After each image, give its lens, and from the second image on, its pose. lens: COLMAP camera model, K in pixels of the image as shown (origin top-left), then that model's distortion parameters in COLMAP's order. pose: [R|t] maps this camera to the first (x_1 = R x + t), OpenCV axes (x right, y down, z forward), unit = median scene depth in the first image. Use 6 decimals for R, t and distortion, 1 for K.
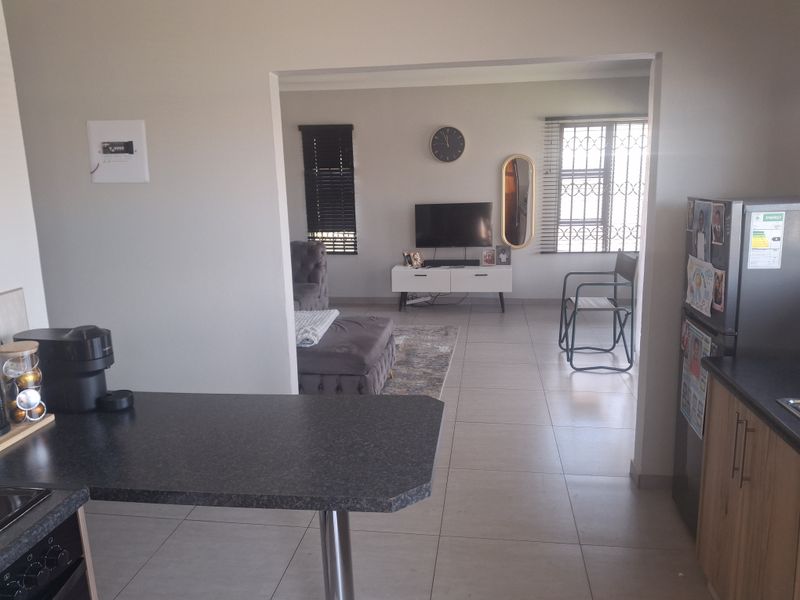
lens RADIAL K [[591.5, 0, 390.8], [0, 591.5, 300.4], [0, 0, 1]] dist [0.152310, -0.266823]
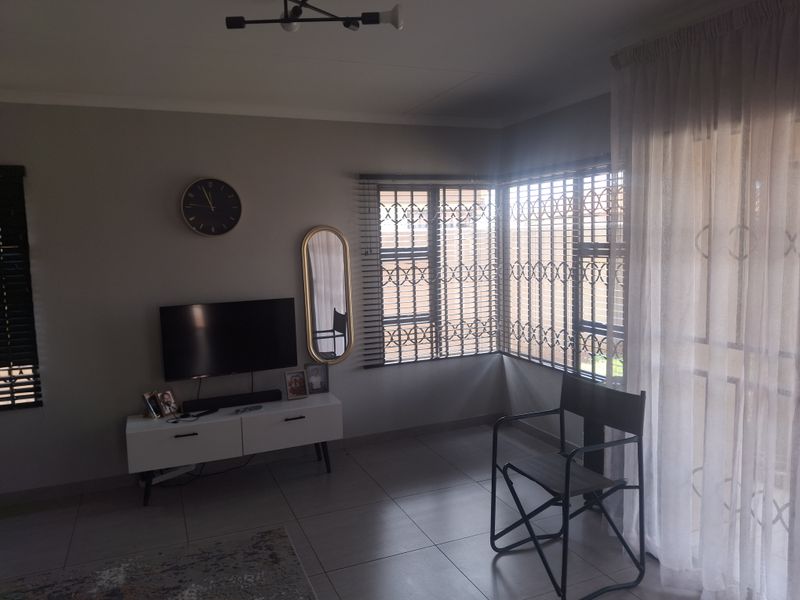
lens RADIAL K [[592.4, 0, 402.4], [0, 592.4, 297.8], [0, 0, 1]] dist [0.072447, -0.129672]
pose [[0.849334, -0.048832, 0.525593, -0.063926], [0.119853, 0.987546, -0.101925, -0.087307], [-0.514070, 0.149562, 0.844609, 0.411829]]
